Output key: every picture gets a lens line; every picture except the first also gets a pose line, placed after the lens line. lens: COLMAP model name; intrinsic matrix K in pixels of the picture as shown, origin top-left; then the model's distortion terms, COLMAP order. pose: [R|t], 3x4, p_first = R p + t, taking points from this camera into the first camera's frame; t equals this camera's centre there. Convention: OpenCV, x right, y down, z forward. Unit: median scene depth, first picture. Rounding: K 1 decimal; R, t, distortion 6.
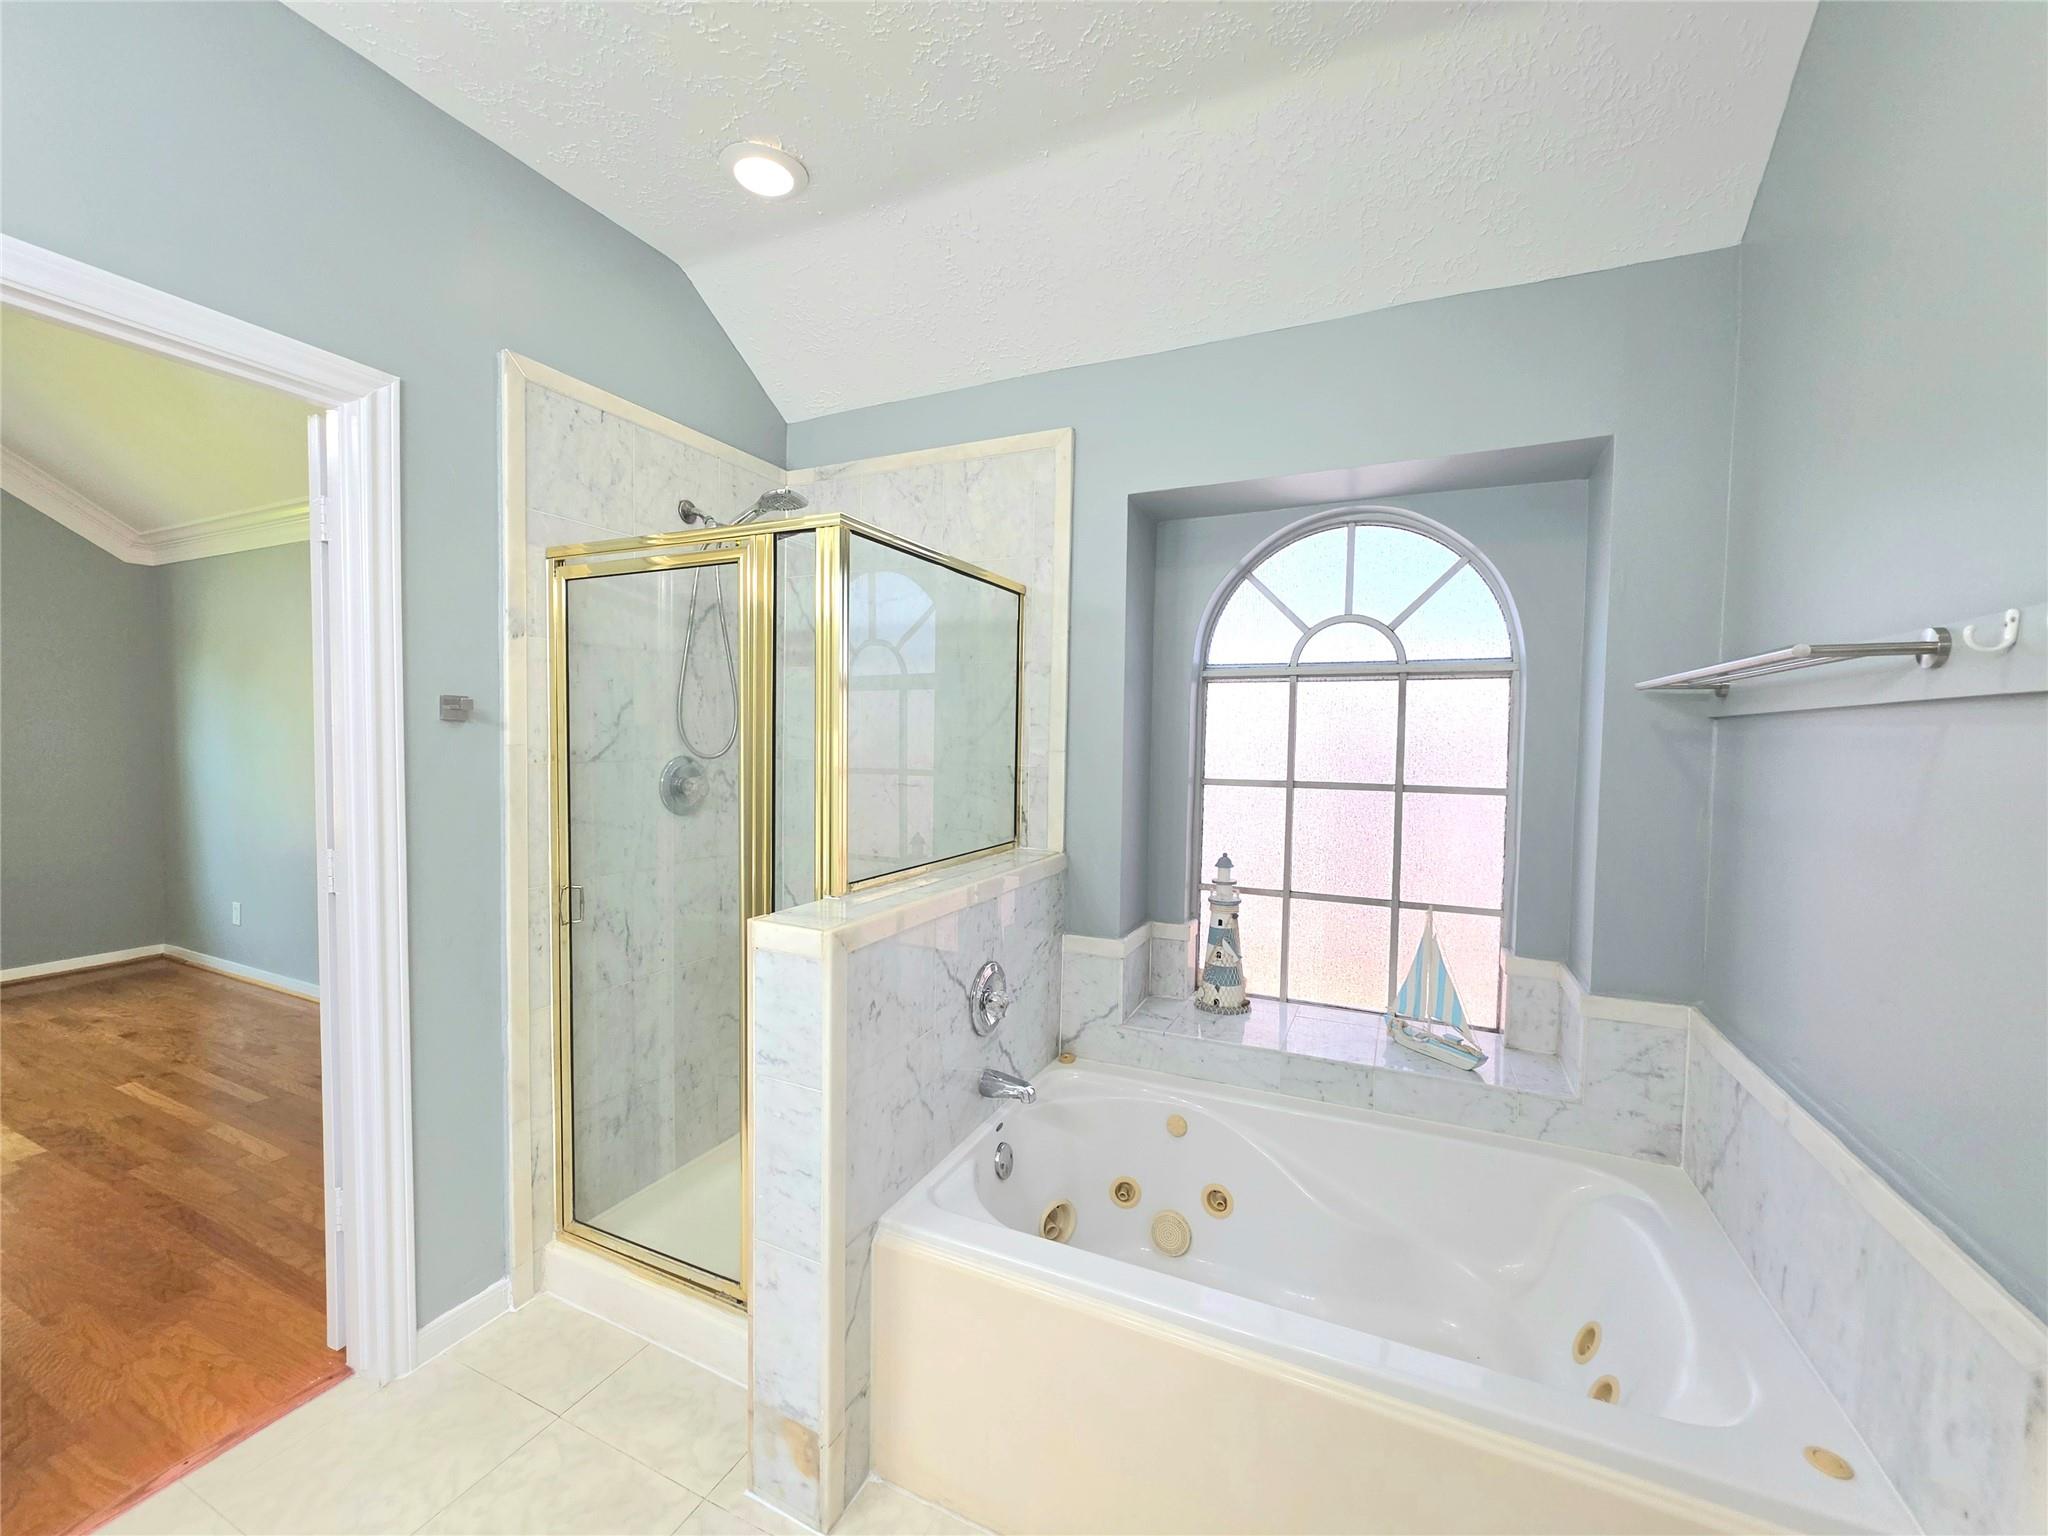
lens RADIAL K [[821.8, 0, 1022.3], [0, 821.8, 768.6], [0, 0, 1]] dist [0.002604, -0.001023]
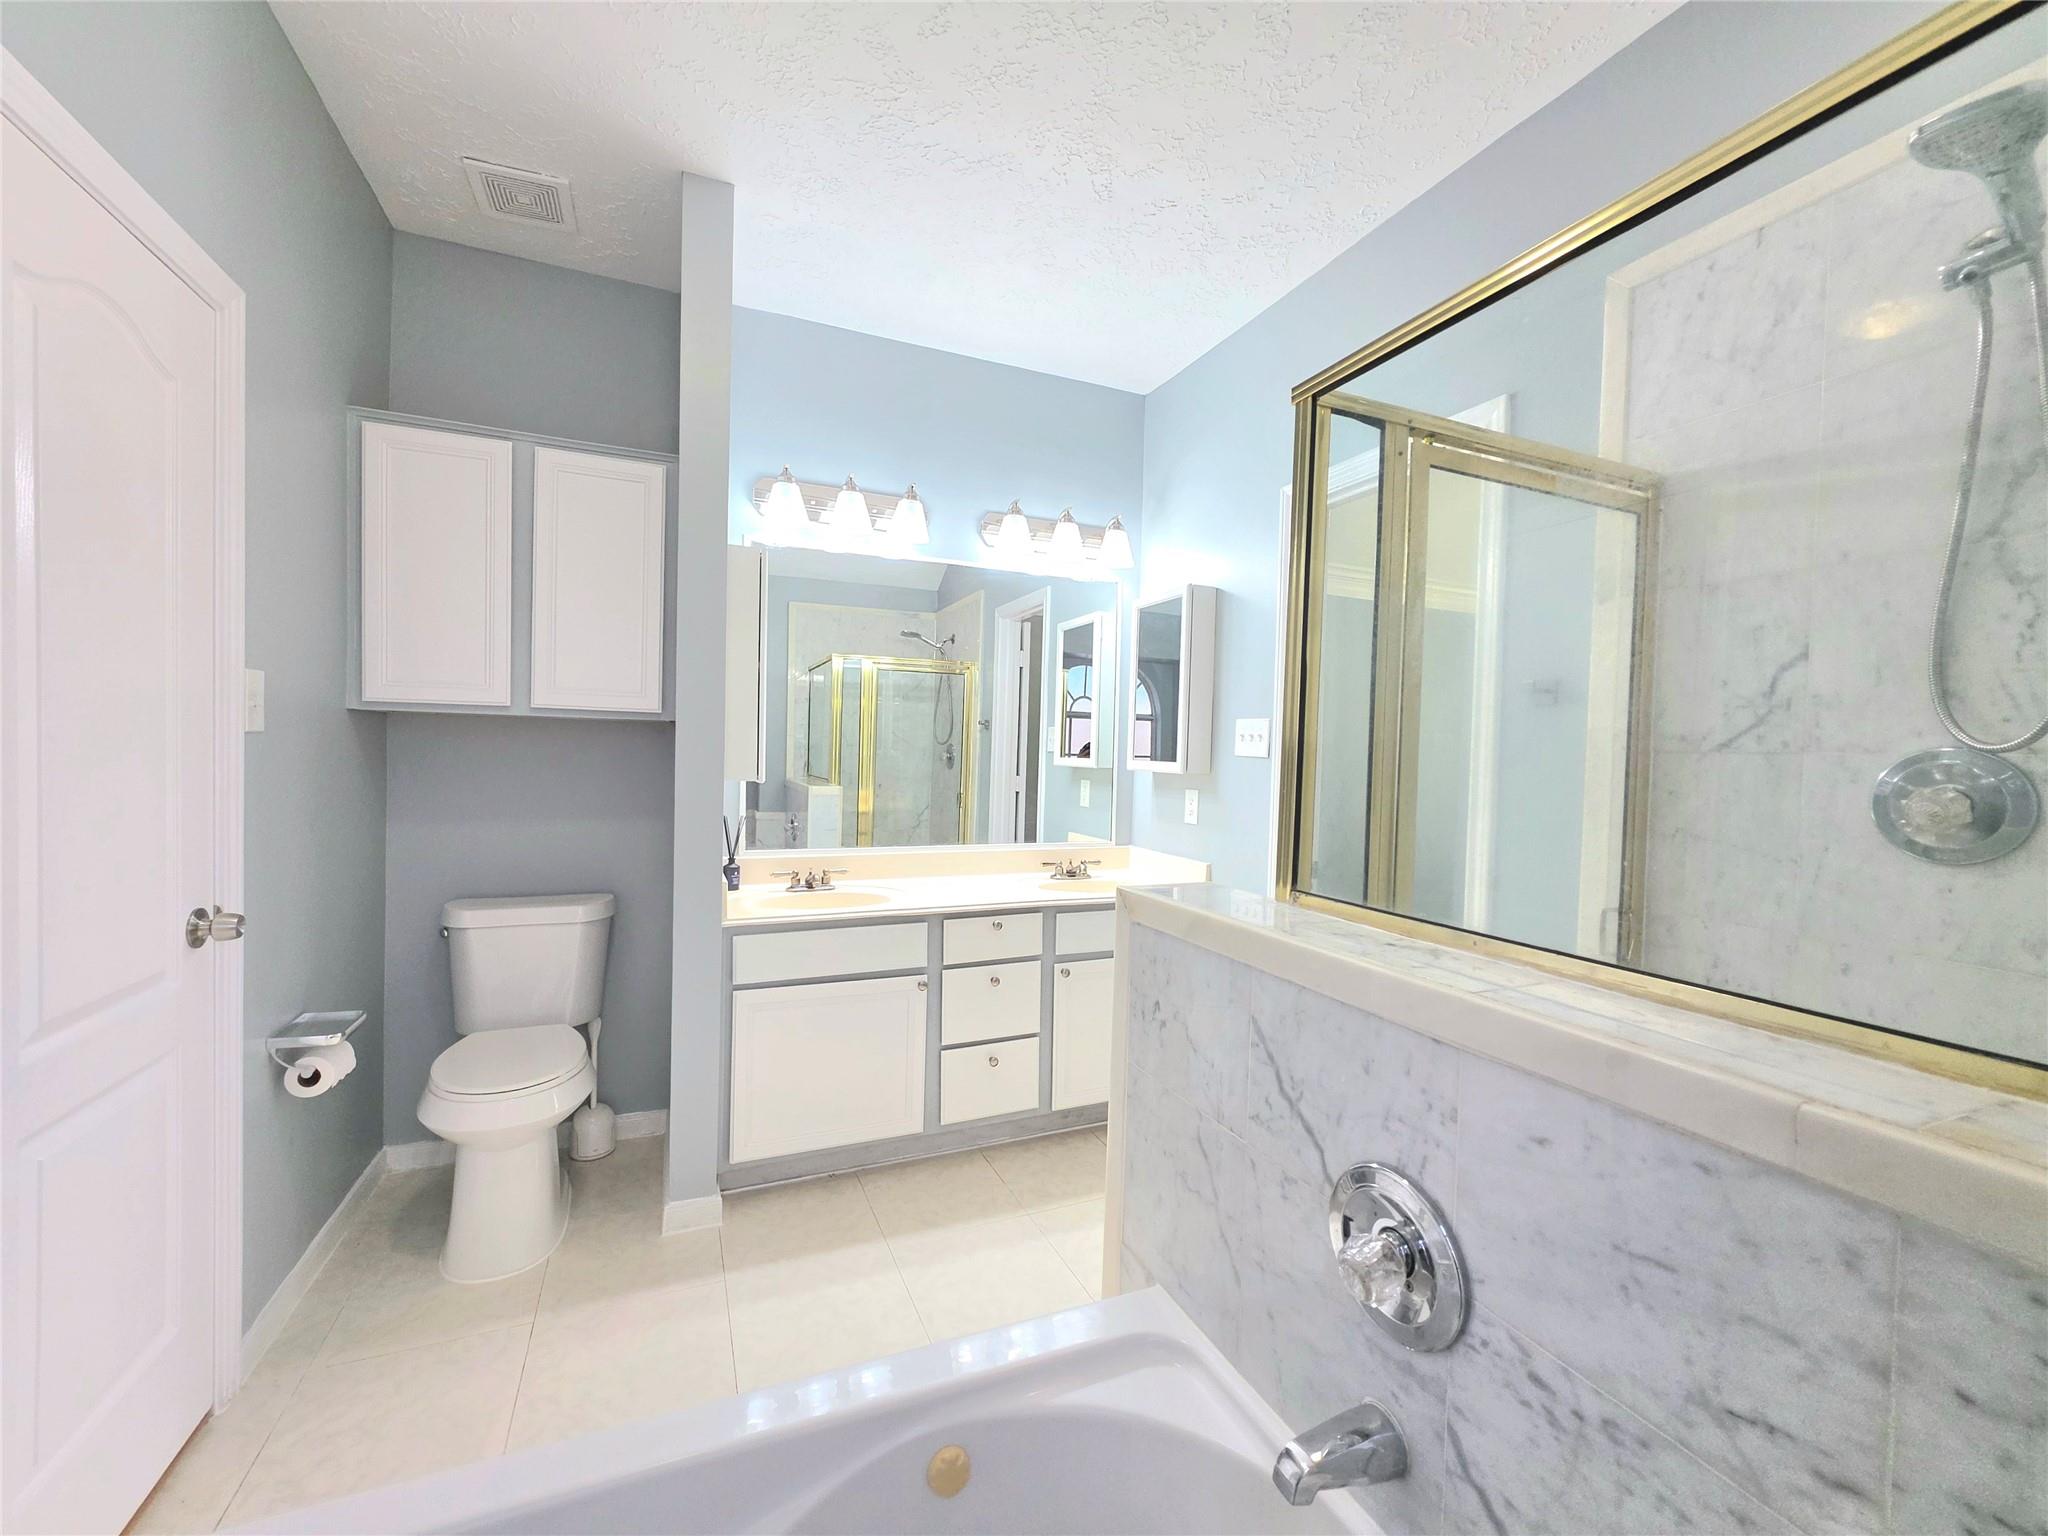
lens RADIAL K [[821.8, 0, 1028.8], [0, 821.8, 776.1], [0, 0, 1]] dist [0.002604, -0.001023]
pose [[-0.666212, -0.013419, -0.745642, 0.448153], [-0.066407, 0.996934, 0.041391, 0.025914], [0.742800, 0.077091, -0.665061, 1.221535]]
